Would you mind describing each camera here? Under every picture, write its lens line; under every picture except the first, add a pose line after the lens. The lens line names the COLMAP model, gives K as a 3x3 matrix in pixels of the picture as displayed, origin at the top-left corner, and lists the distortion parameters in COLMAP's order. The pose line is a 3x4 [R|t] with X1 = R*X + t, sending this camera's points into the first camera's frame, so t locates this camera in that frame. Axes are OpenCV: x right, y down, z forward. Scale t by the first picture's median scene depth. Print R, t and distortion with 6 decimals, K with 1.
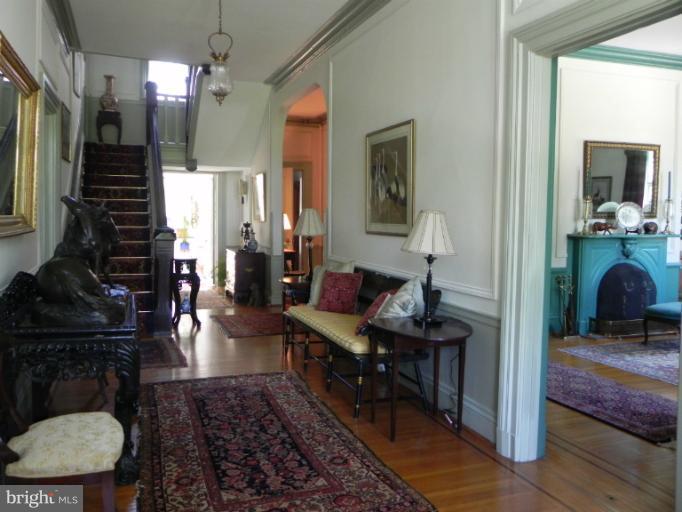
lens RADIAL K [[500.4, 0, 338.7], [0, 500.4, 260.5], [0, 0, 1]] dist [-0.038720, 0.000712]
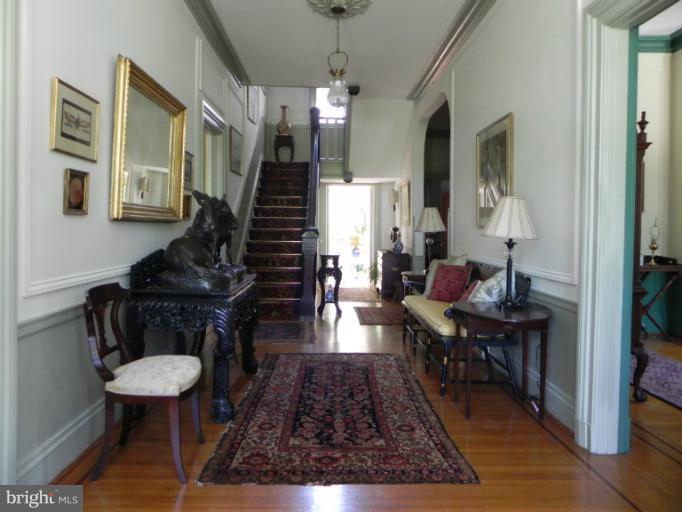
lens RADIAL K [[455.0, 0, 341.0], [0, 455.0, 256.0], [0, 0, 1]] dist [-0.043395, 0.000924]
pose [[0.951547, 0.012551, -0.307246, 0.125469], [-0.017312, 0.999769, -0.012774, 0.035896], [0.307015, 0.017474, 0.951544, 0.017479]]
